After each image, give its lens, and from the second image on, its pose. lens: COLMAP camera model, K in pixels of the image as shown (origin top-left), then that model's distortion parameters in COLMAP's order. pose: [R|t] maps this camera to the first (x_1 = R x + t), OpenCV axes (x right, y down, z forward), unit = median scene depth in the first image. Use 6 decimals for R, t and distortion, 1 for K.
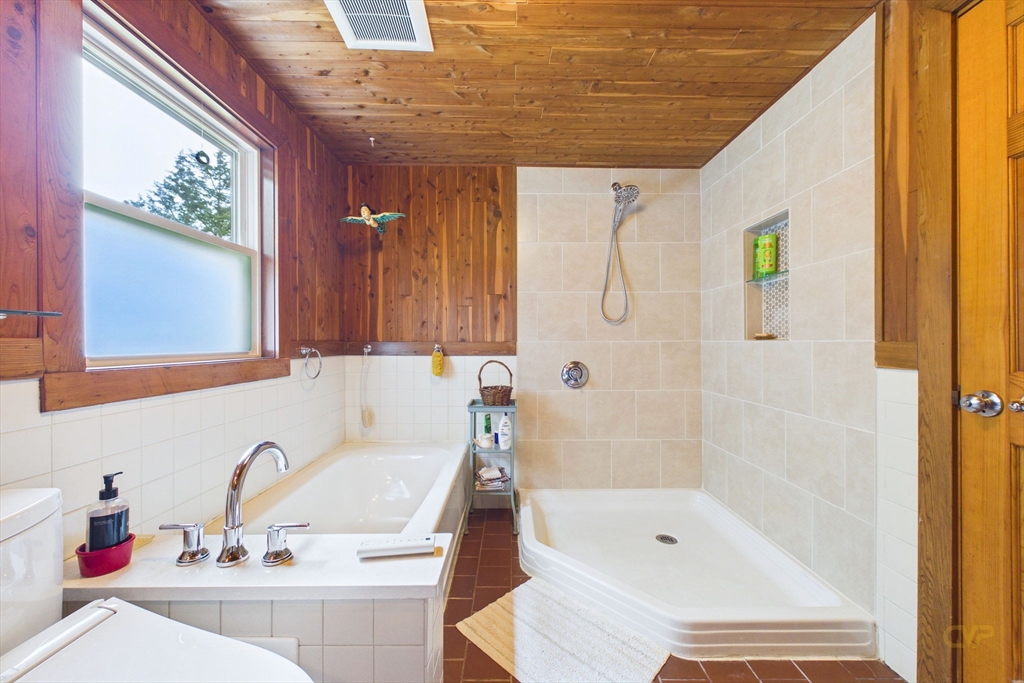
lens RADIAL K [[392.8, 0, 513.3], [0, 392.8, 343.2], [0, 0, 1]] dist [0.000311, 0.000061]
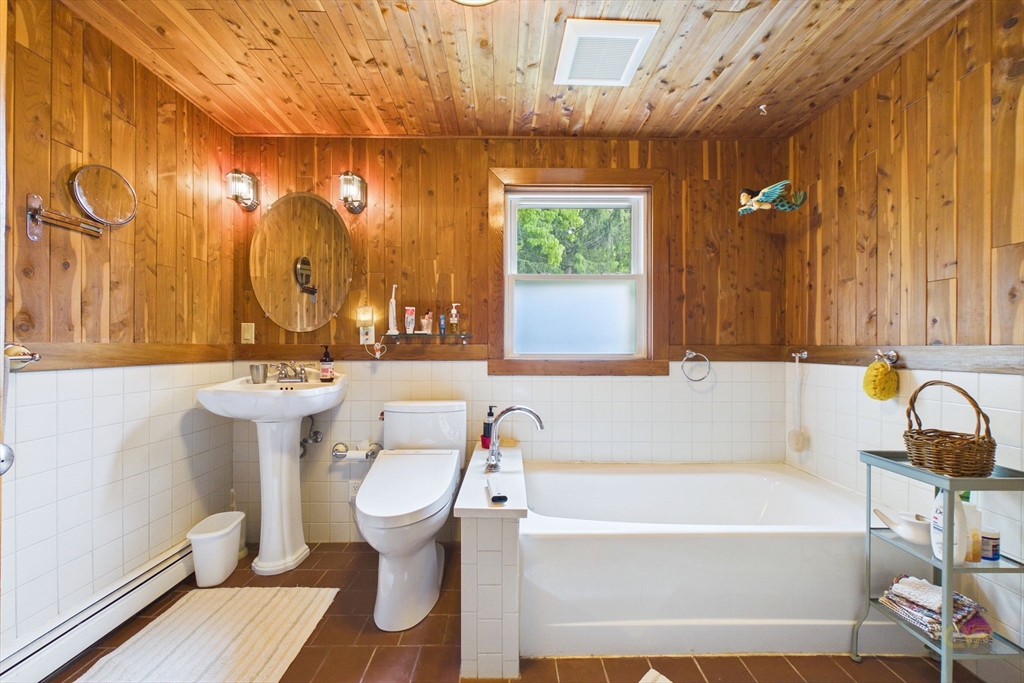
lens RADIAL K [[392.8, 0, 510.1], [0, 392.8, 346.1], [0, 0, 1]] dist [0.000311, 0.000061]
pose [[-0.005227, -0.003122, -0.999981, 0.430757], [-0.003031, 0.999991, -0.003106, 0.001159], [0.999982, 0.003015, -0.005236, 0.403666]]
